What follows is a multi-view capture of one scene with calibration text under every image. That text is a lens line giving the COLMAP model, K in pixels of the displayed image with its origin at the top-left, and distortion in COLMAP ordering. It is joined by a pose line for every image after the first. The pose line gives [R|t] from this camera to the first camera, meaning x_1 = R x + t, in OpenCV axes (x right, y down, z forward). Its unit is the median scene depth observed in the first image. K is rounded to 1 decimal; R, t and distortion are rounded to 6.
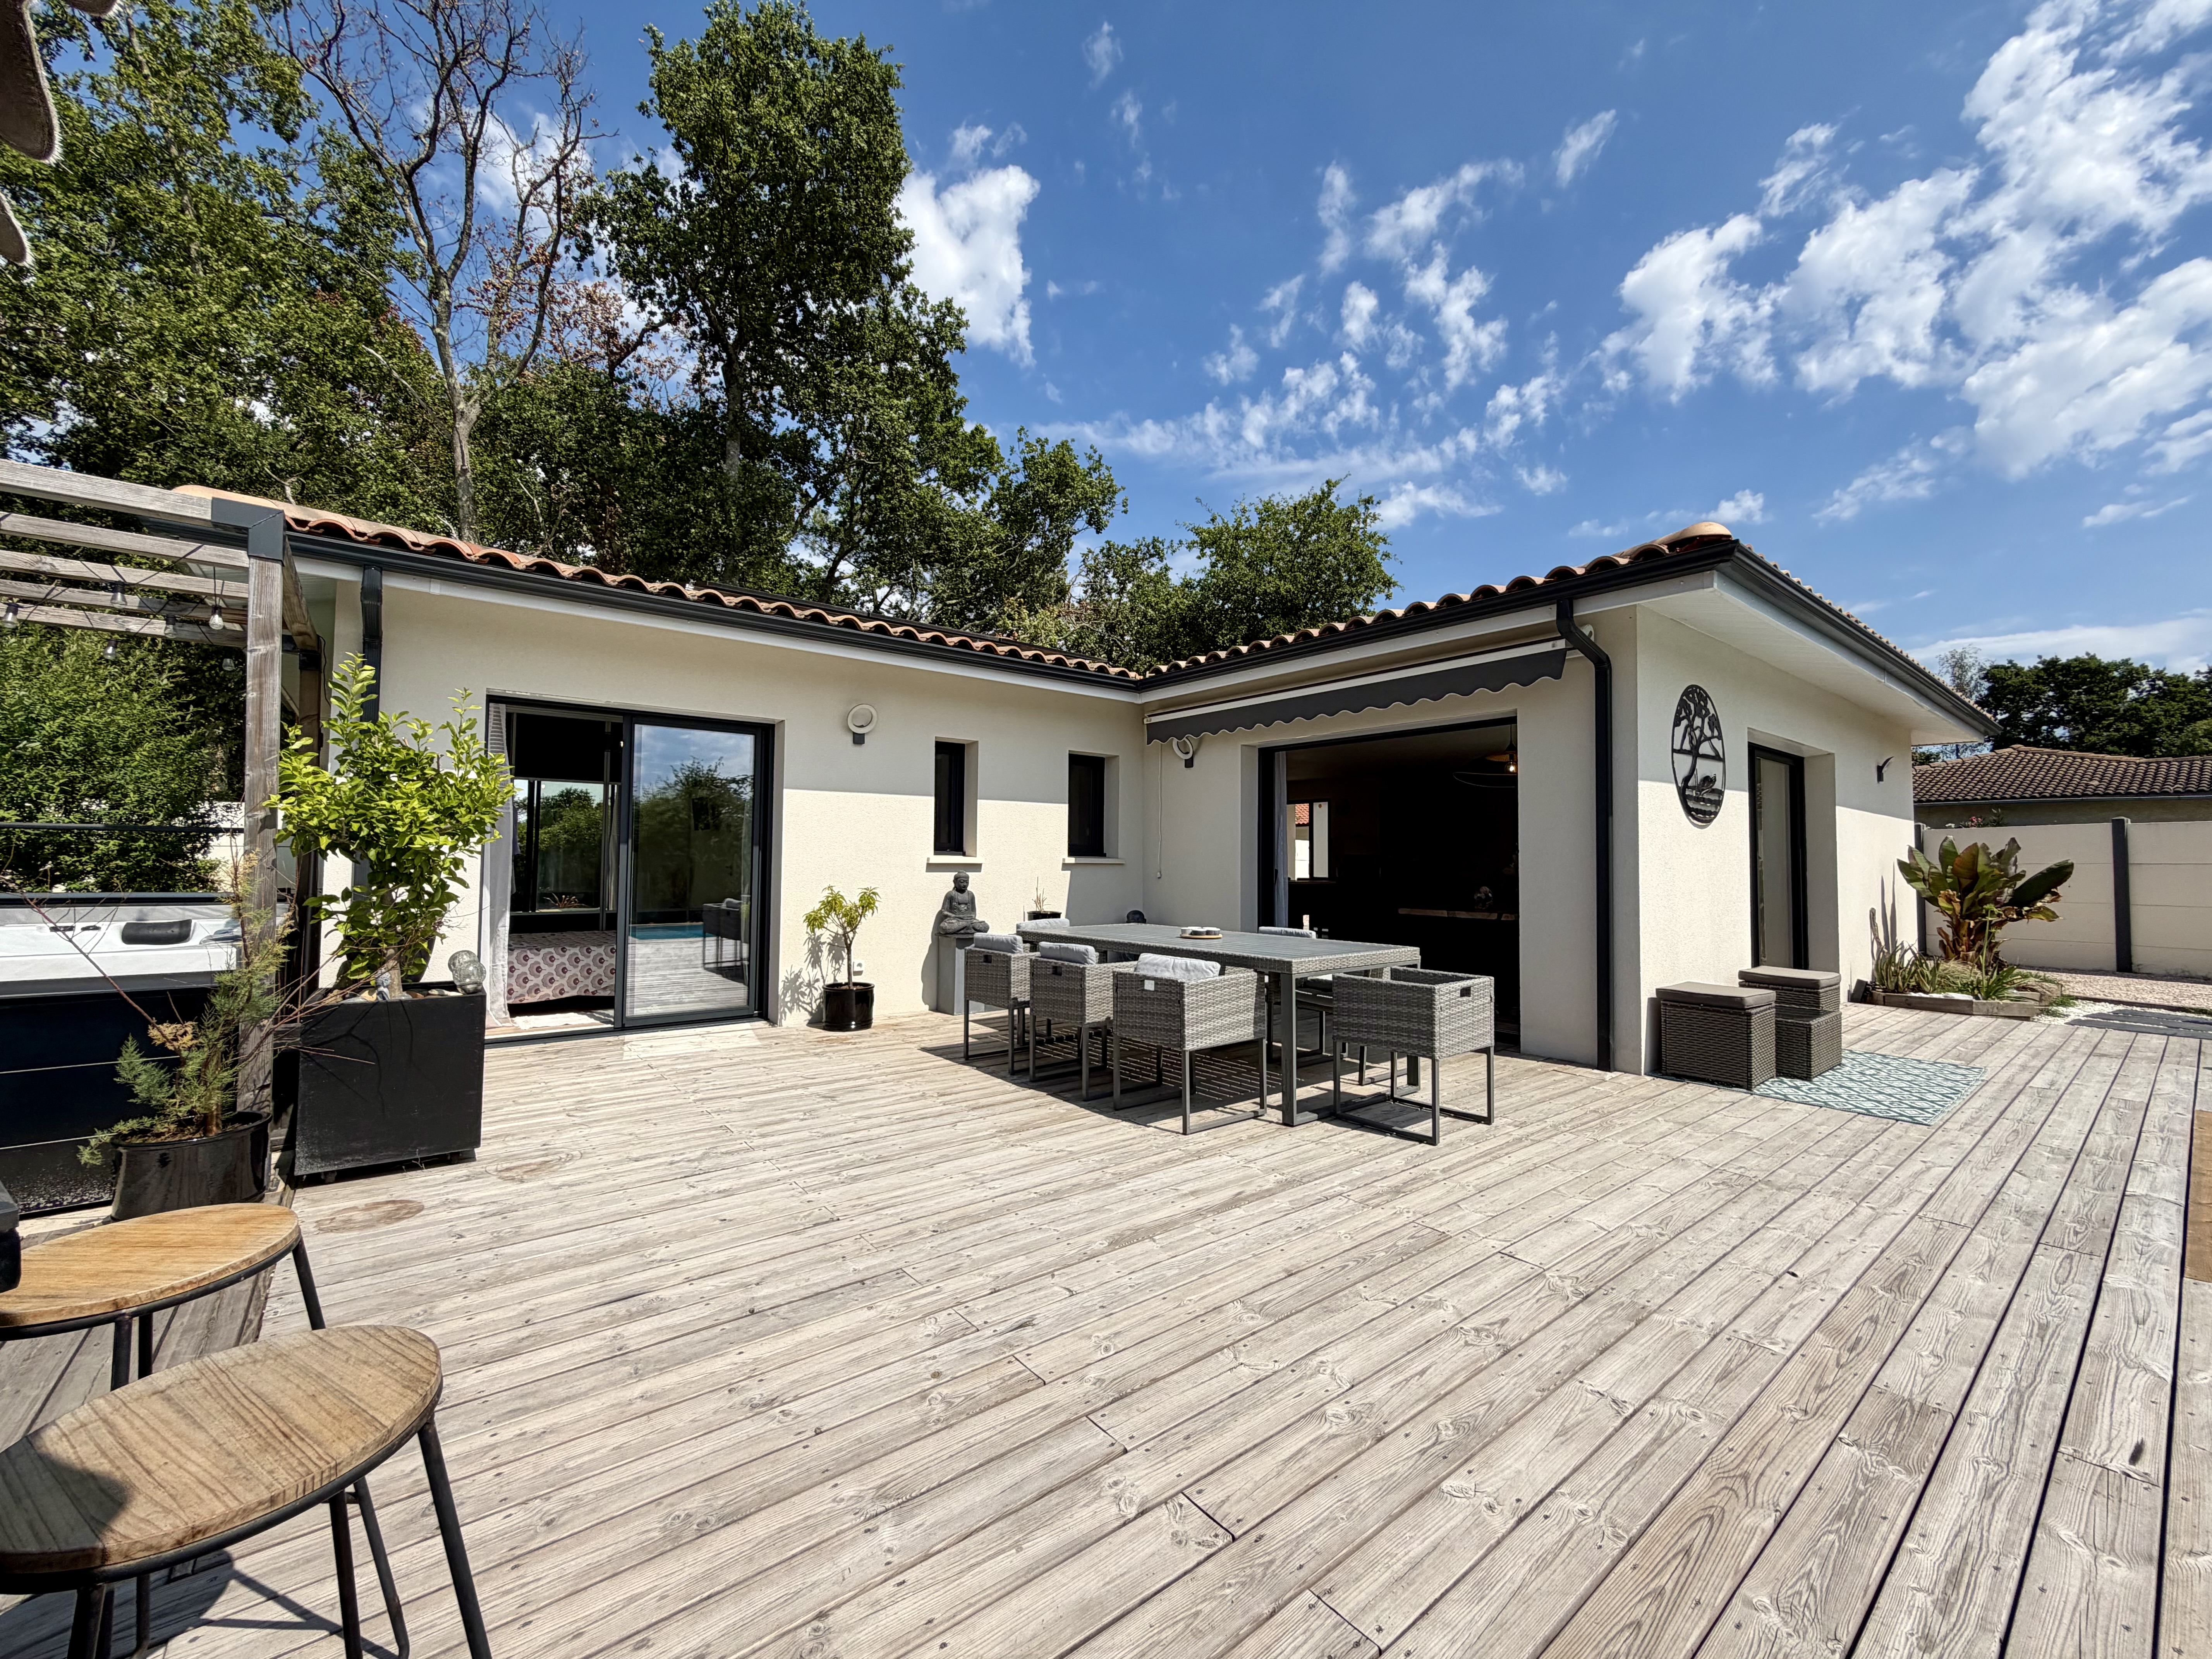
lens RADIAL K [[891.3, 0, 1106.0], [0, 891.3, 829.5], [0, 0, 1]] dist [-0.000467, 0.000061]
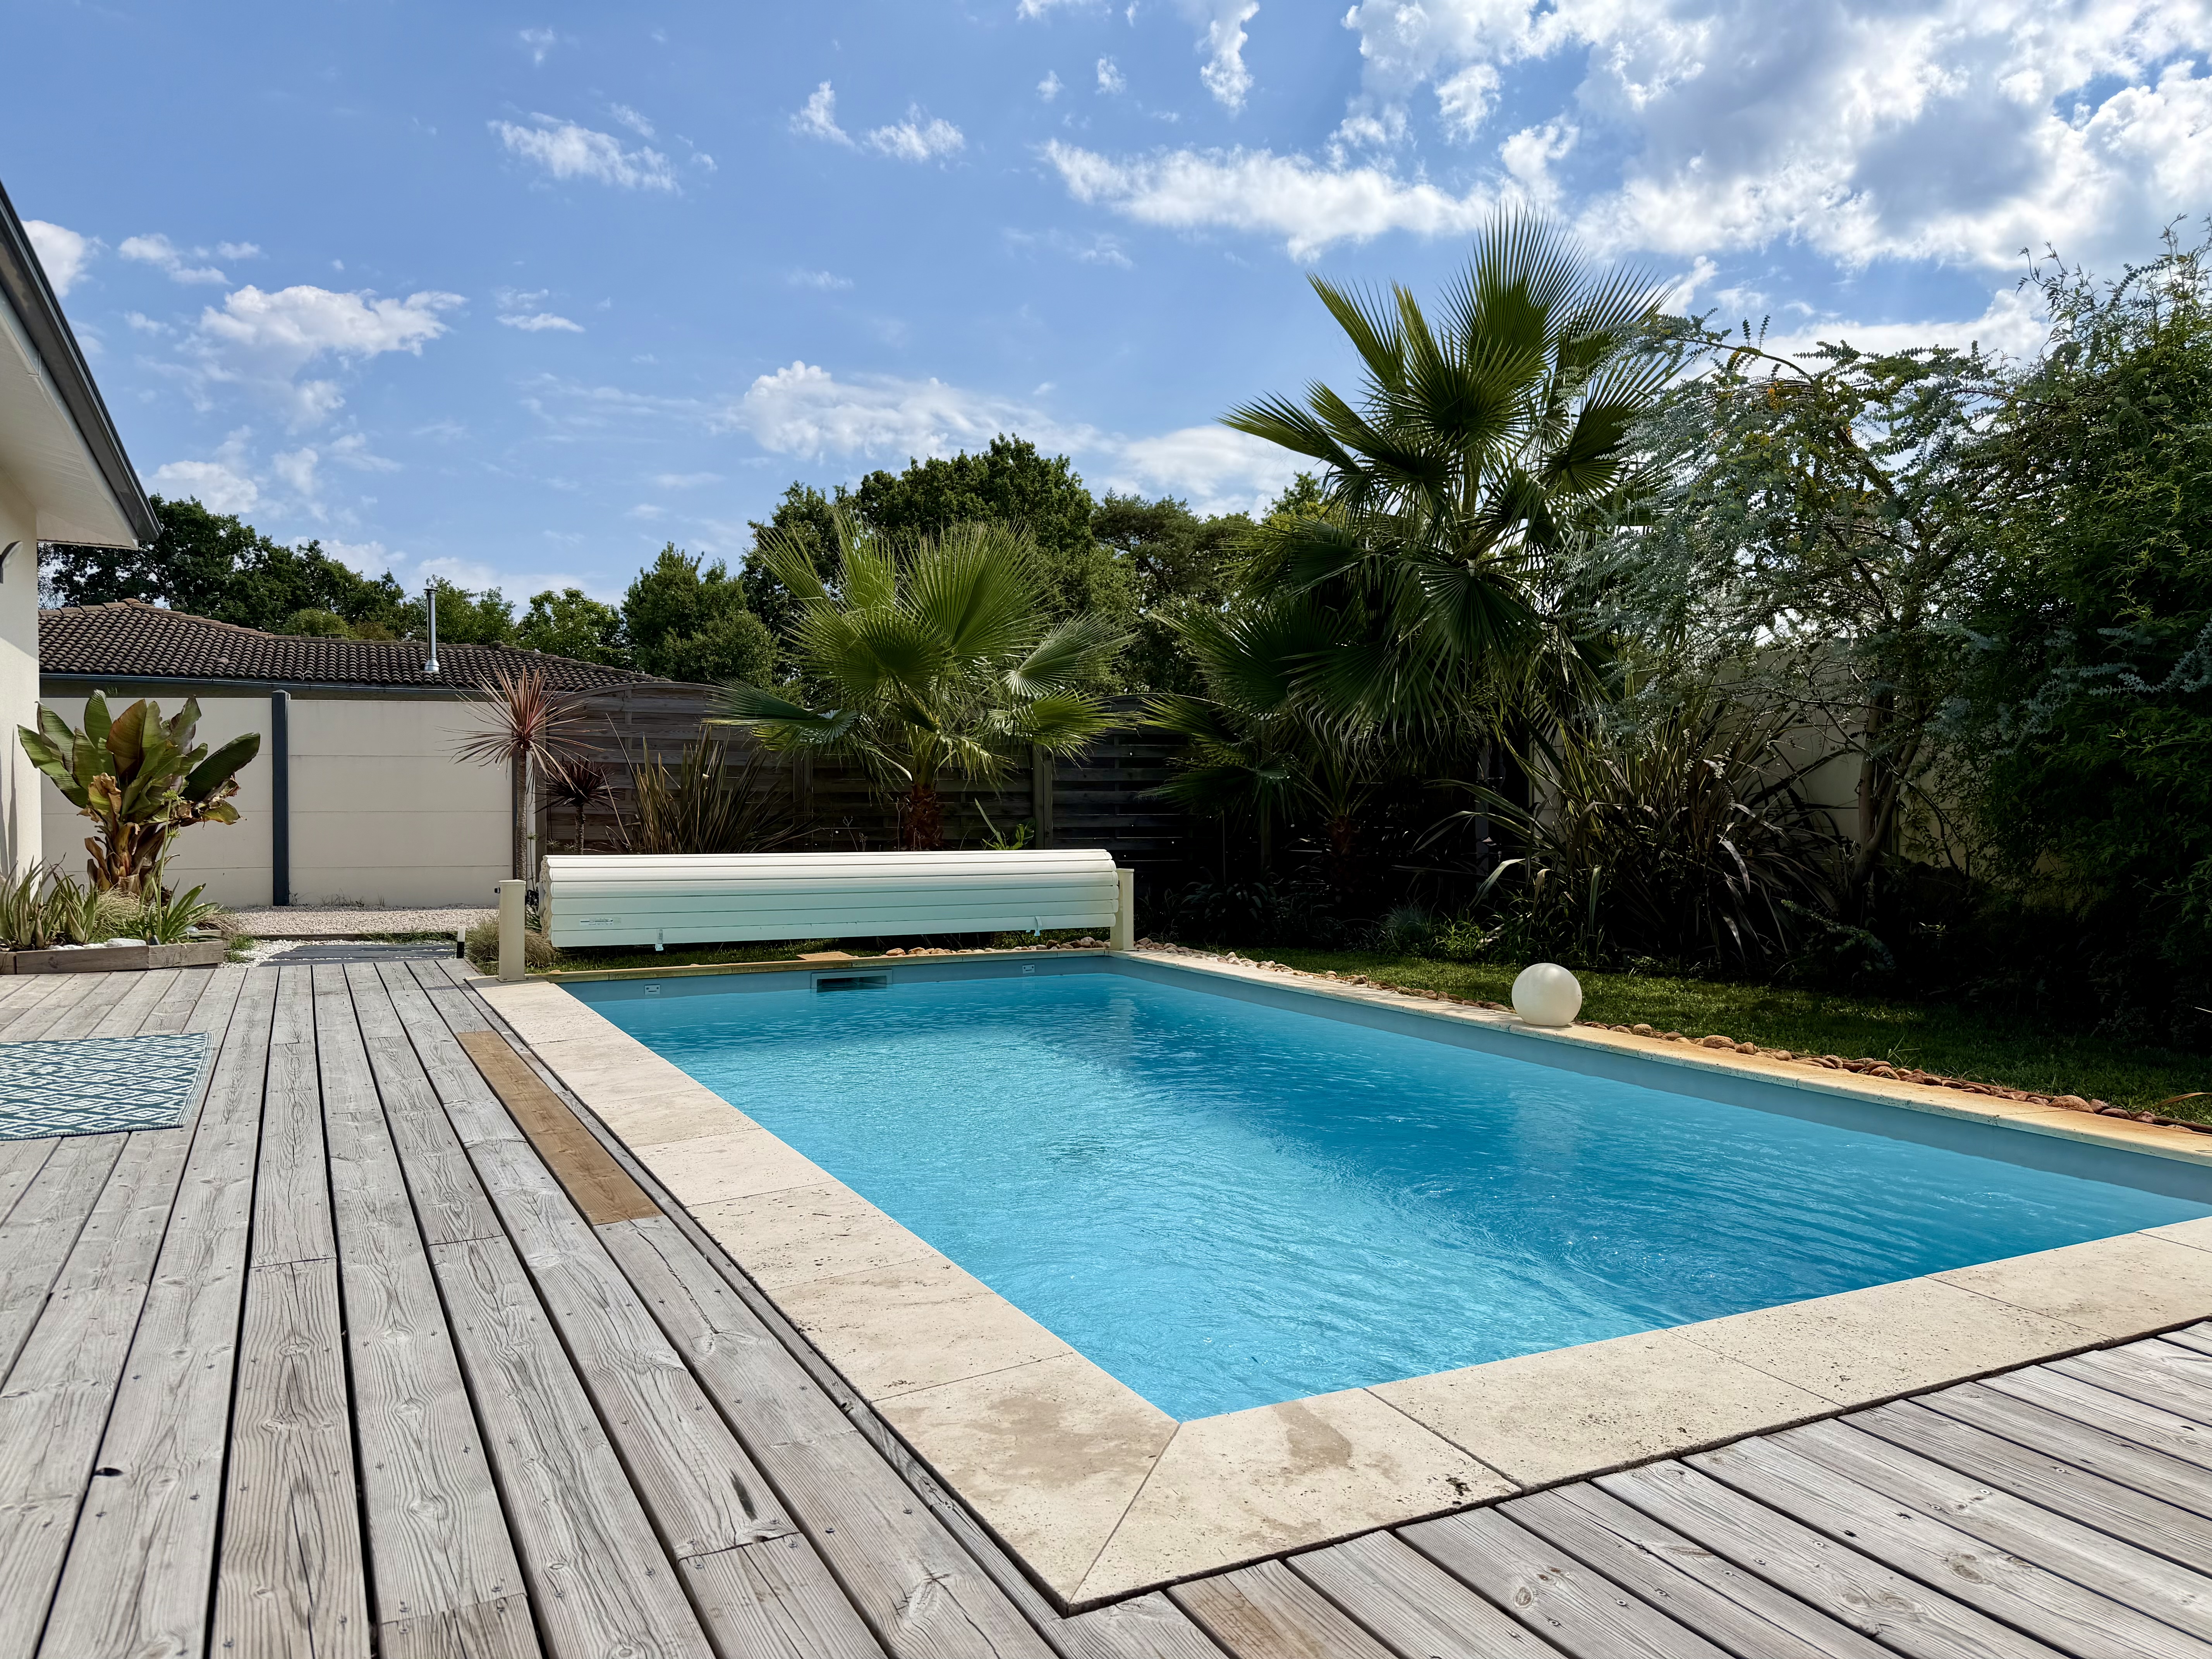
lens RADIAL K [[1537.4, 0, 1031.9], [0, 1537.4, 830.9], [0, 0, 1]] dist [0.006573, 0.003831]
pose [[0.210784, -0.011076, 0.977470, 0.063292], [-0.032029, 0.999321, 0.018230, 0.068098], [-0.977008, -0.035150, 0.210287, 0.172705]]
